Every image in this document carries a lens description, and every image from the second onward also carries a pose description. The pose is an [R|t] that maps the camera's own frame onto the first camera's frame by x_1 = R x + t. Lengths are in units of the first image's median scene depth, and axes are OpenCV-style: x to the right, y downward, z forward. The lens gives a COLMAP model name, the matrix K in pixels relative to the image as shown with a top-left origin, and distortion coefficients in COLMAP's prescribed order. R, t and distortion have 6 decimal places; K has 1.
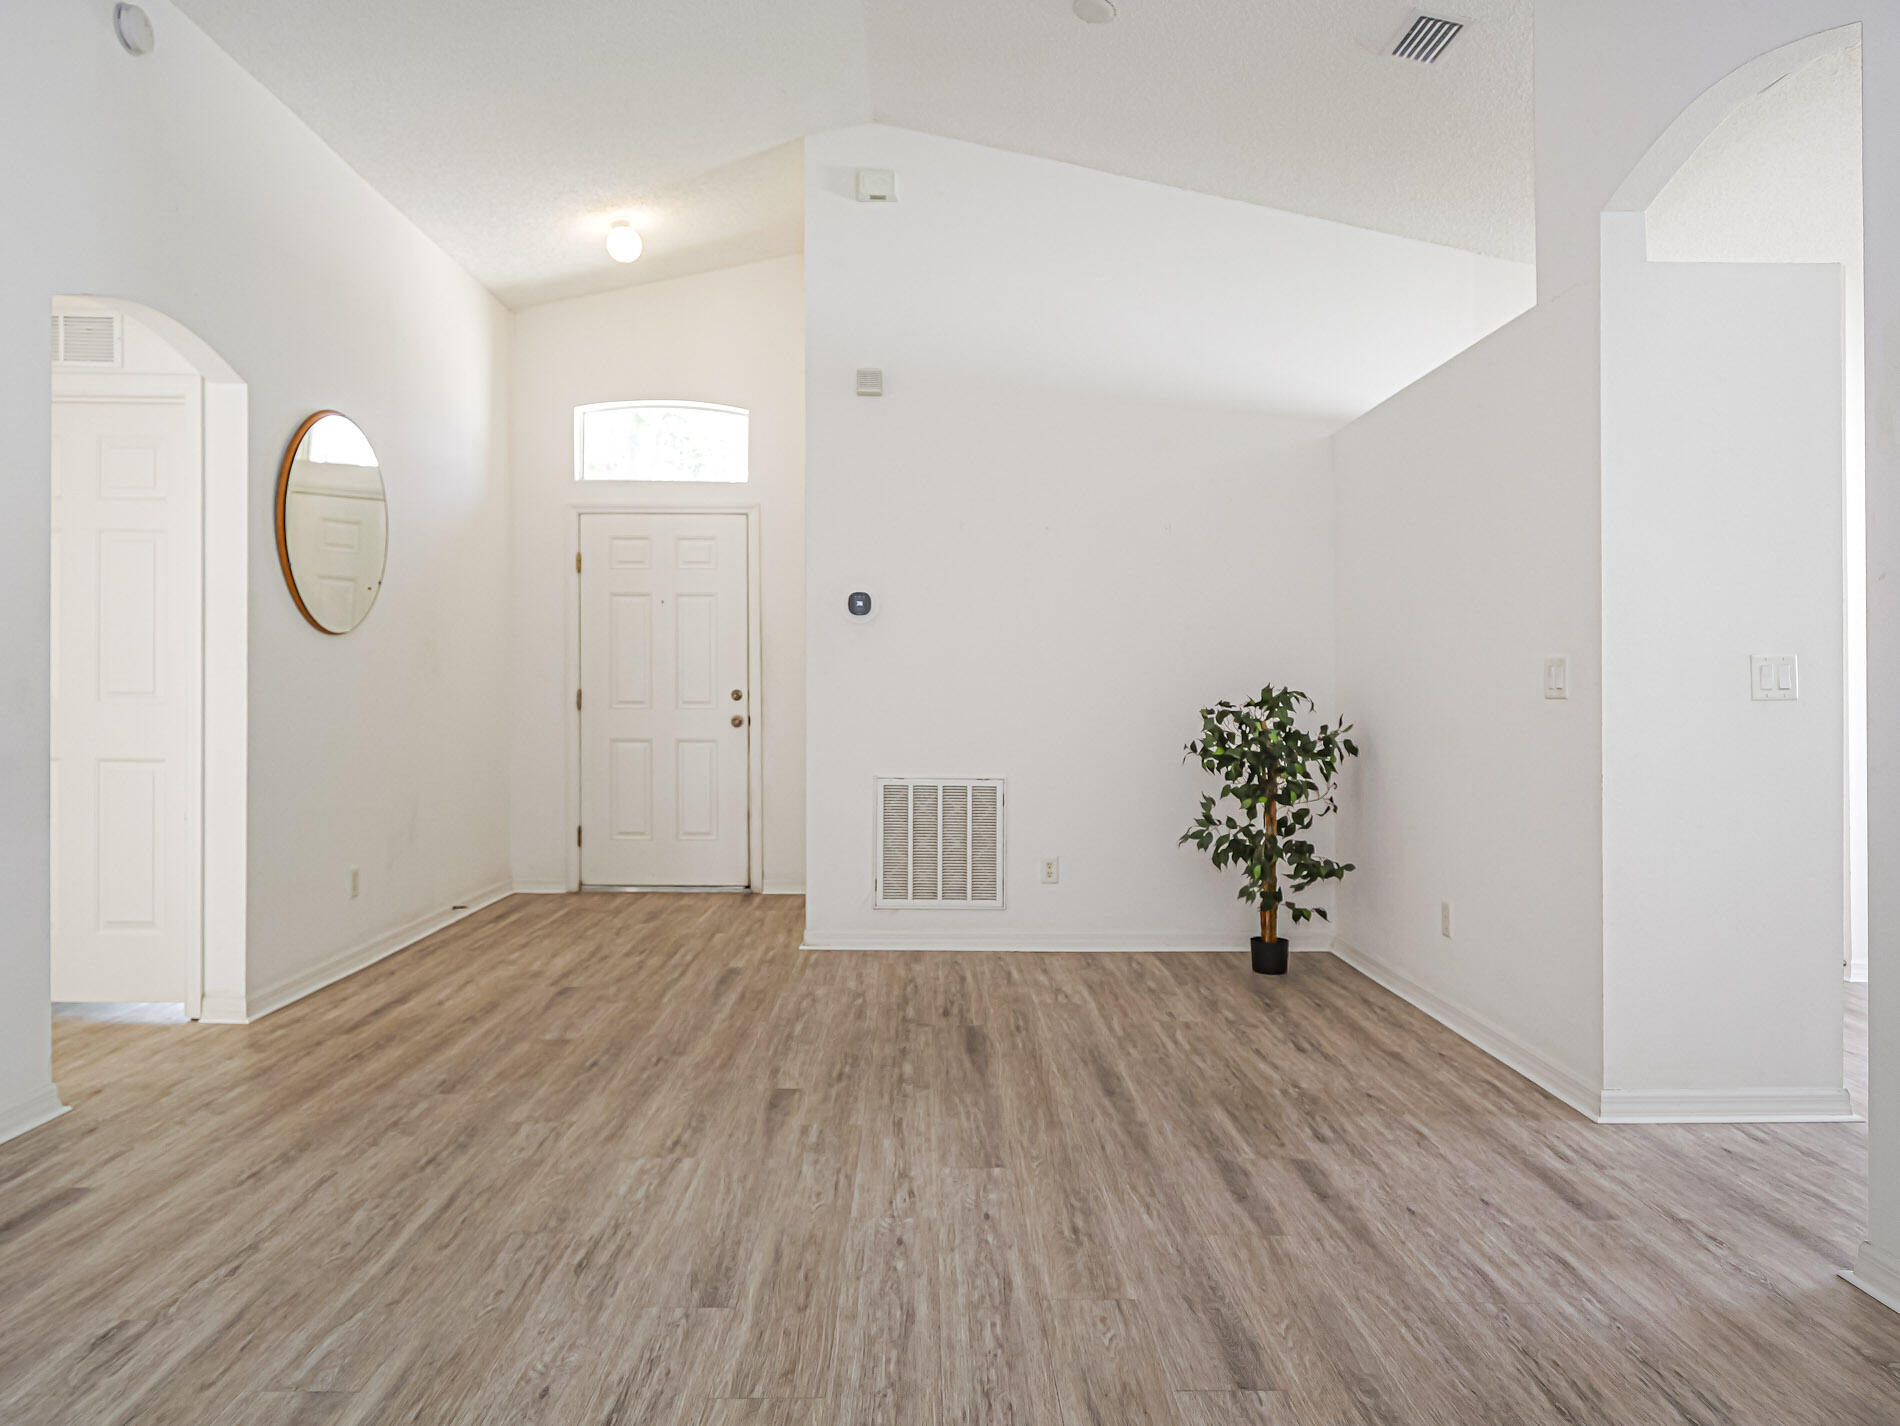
lens RADIAL K [[1203.9, 0, 953.4], [0, 1203.9, 706.0], [0, 0, 1]] dist [-0.008662, -0.000278]
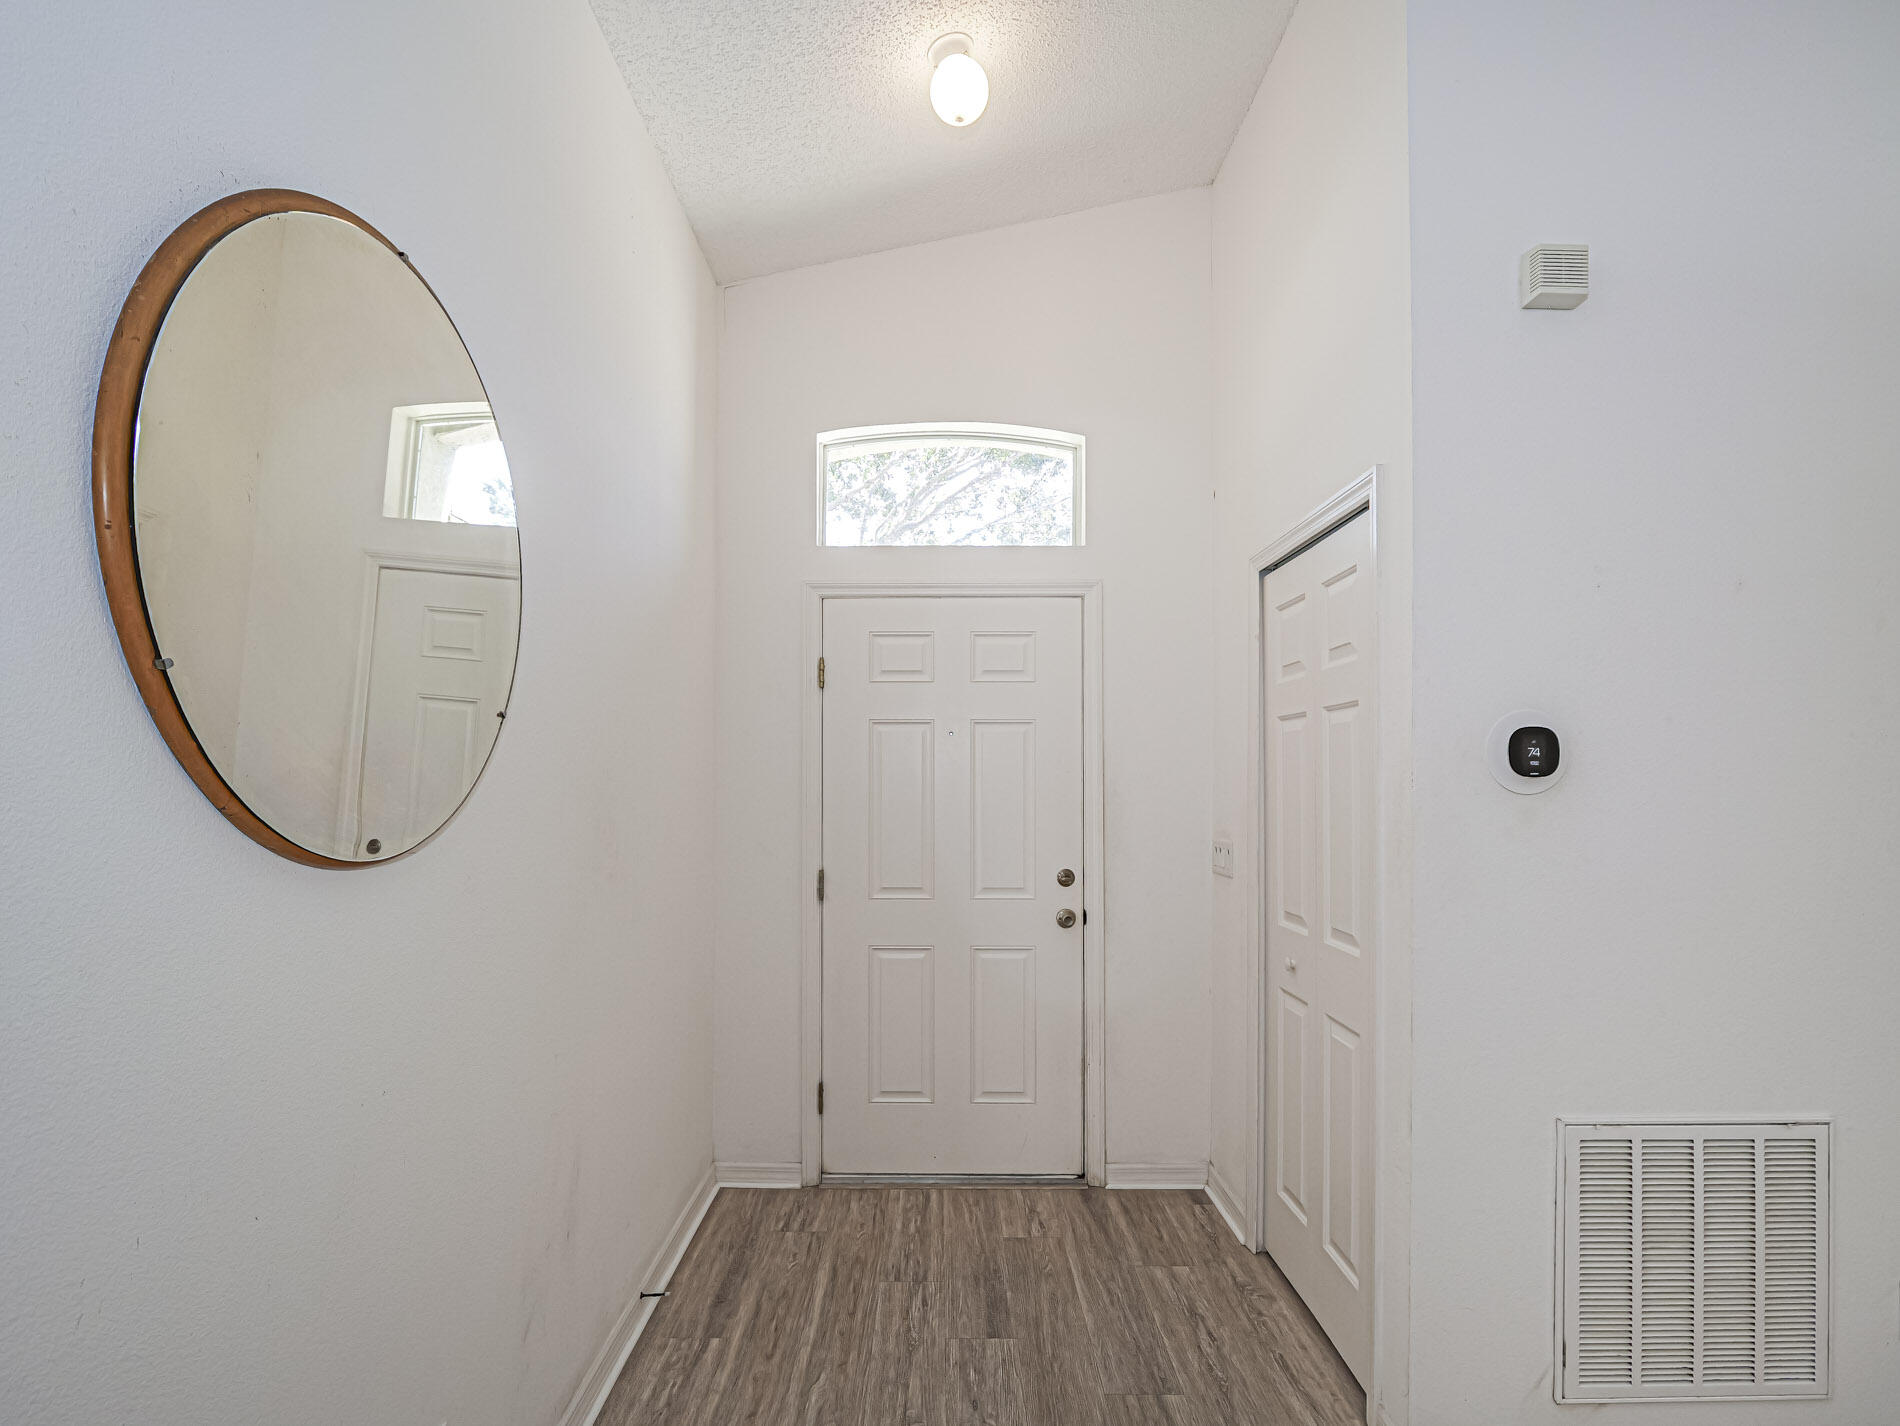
lens RADIAL K [[926.5, 0, 932.3], [0, 926.5, 772.1], [0, 0, 1]] dist [0.006922, 0.000674]
pose [[0.999836, -0.002392, -0.017962, -0.243046], [0.002044, 0.999811, -0.019326, -0.056205], [0.018004, 0.019286, 0.999652, 0.505298]]
